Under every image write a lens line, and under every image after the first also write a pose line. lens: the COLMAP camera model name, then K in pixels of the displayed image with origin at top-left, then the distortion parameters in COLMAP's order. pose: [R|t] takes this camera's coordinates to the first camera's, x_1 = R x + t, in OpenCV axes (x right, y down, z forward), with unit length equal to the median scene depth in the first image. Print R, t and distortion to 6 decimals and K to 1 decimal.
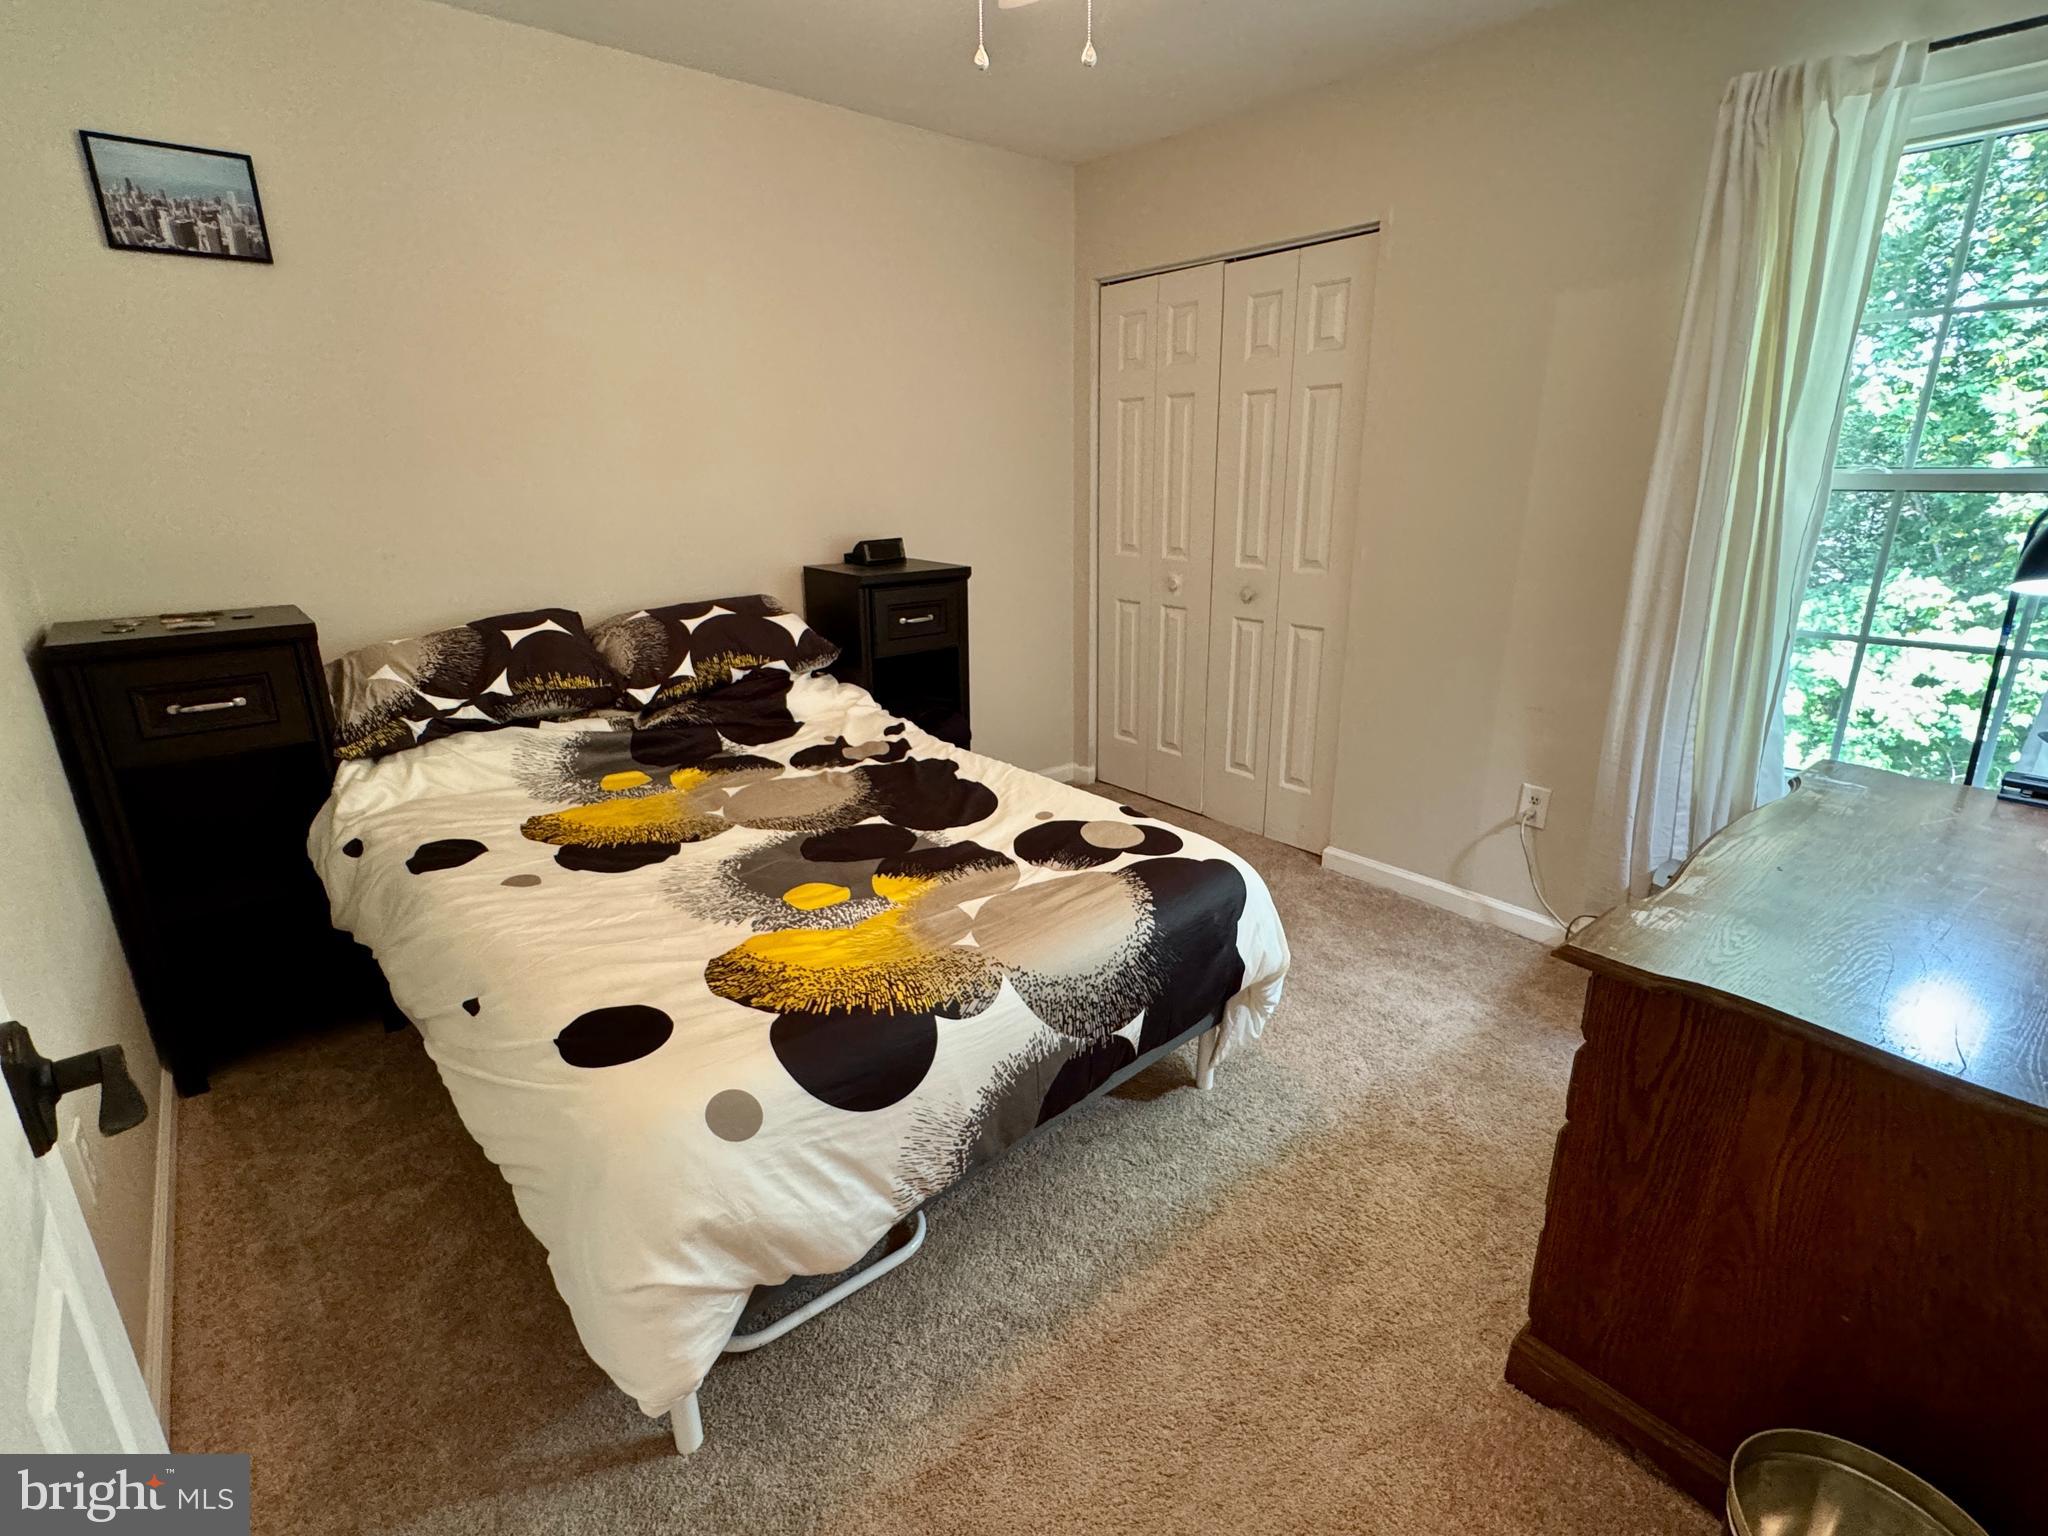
lens RADIAL K [[972.3, 0, 1024.0], [0, 972.3, 768.0], [0, 0, 1]] dist [0.002137, 0.000579]
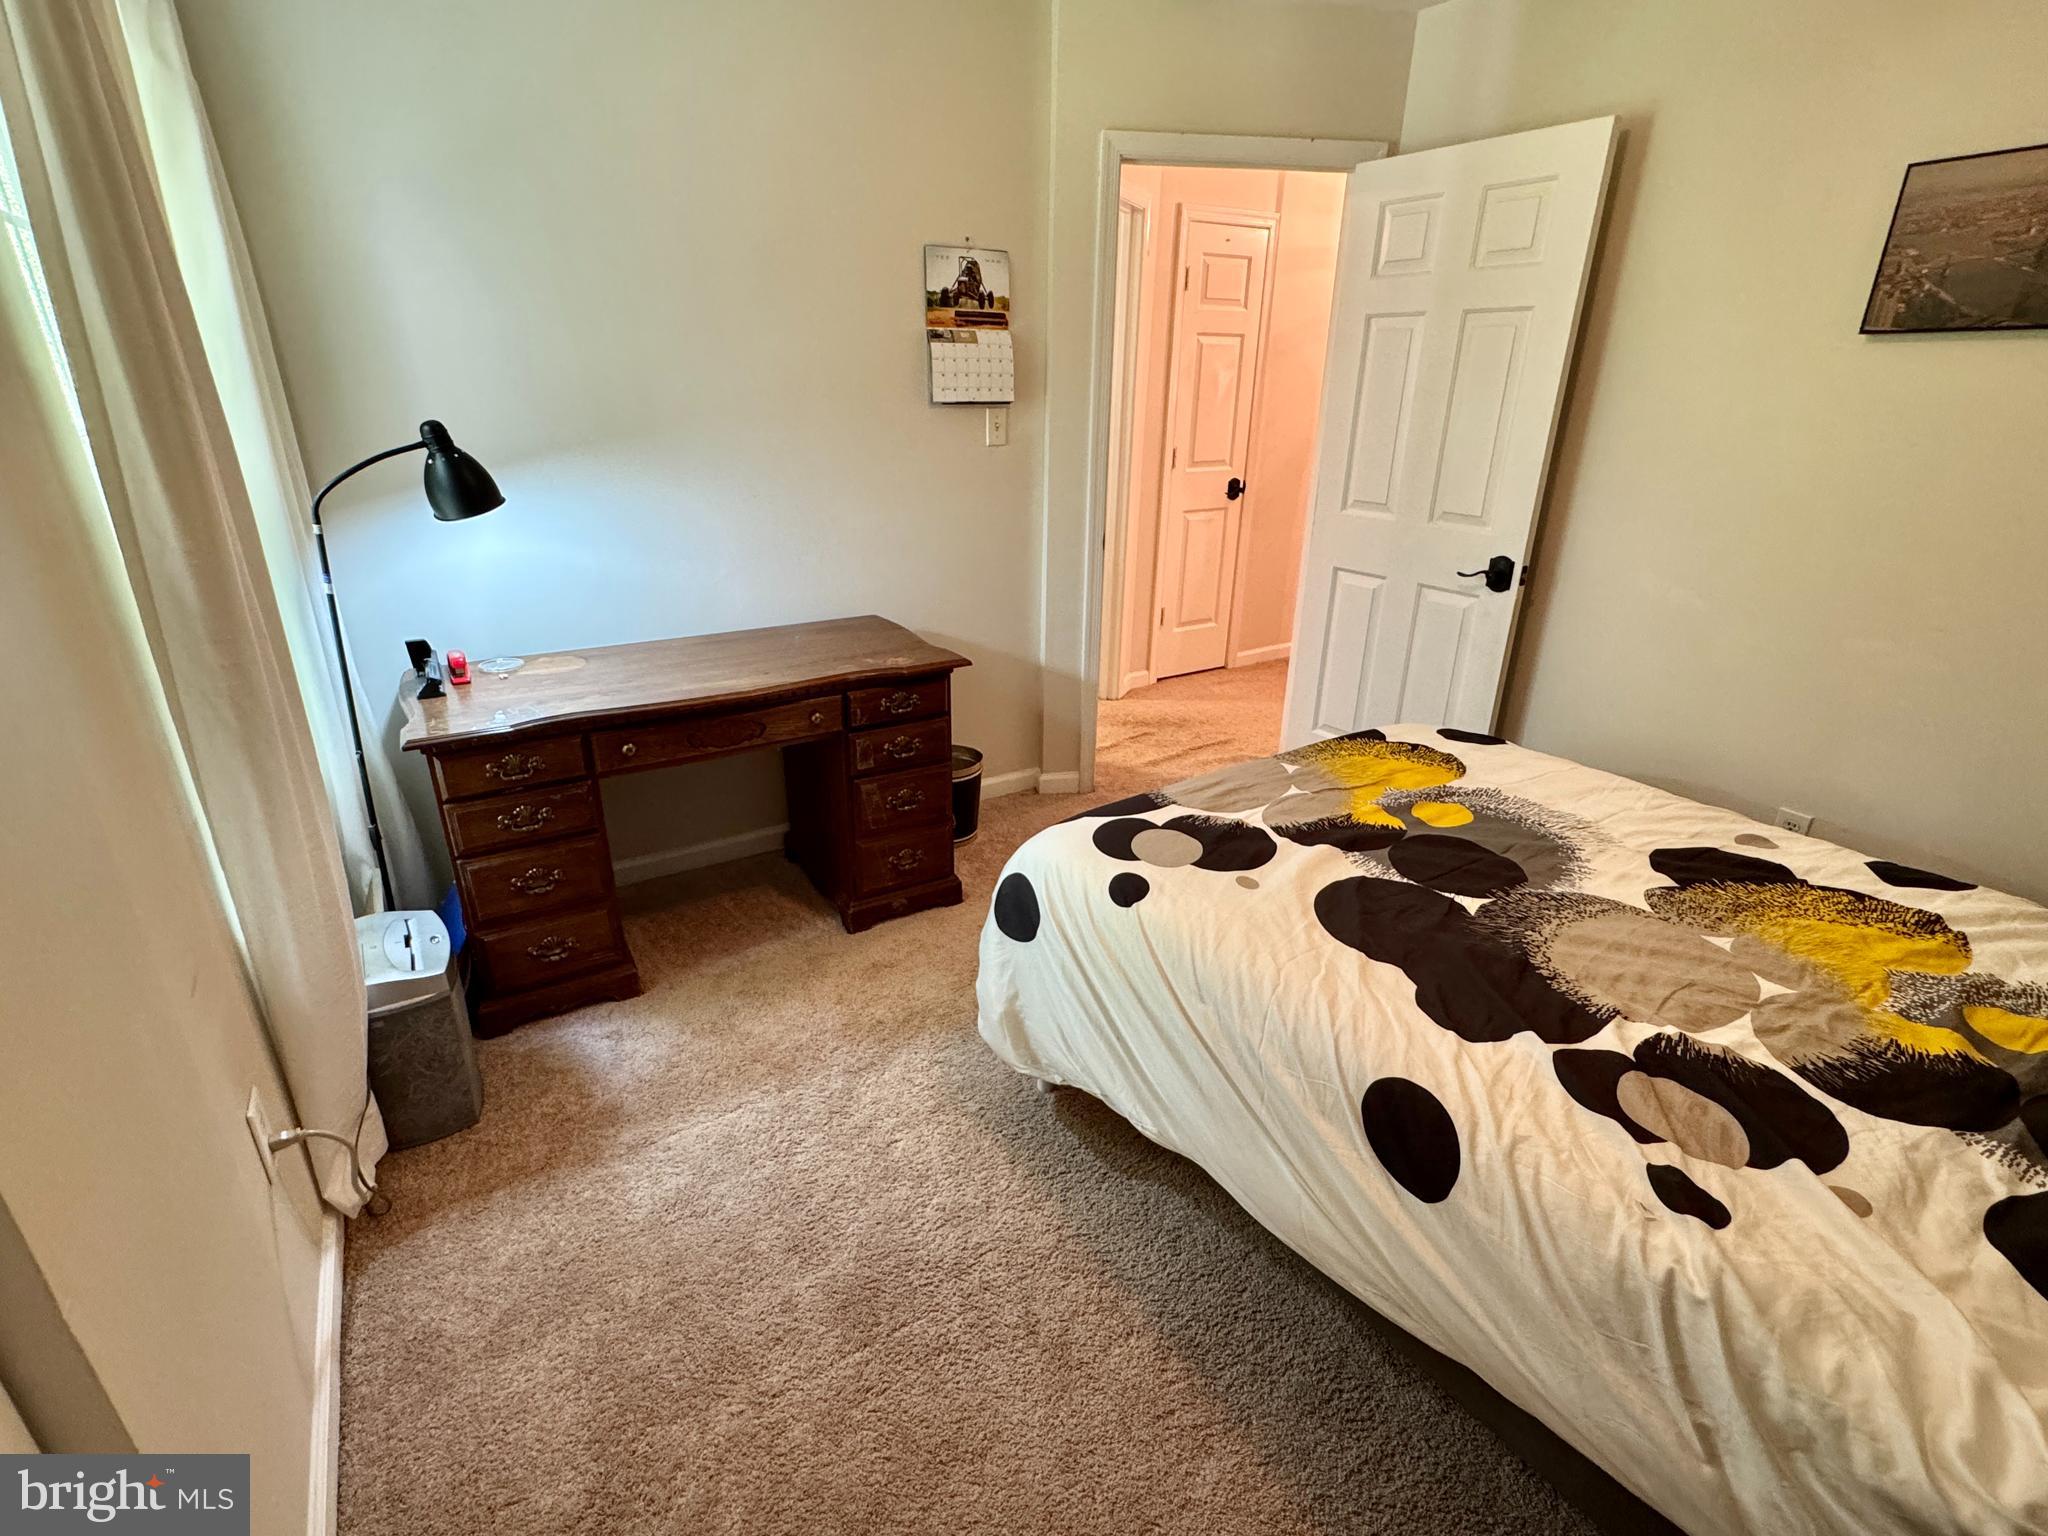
lens RADIAL K [[972.3, 0, 1024.0], [0, 972.3, 768.0], [0, 0, 1]] dist [0.002137, 0.000579]
pose [[-0.990697, -0.058309, 0.122961, 0.120708], [0.033971, 0.768985, 0.638363, -0.588345], [-0.131777, 0.636601, -0.759851, 1.722104]]
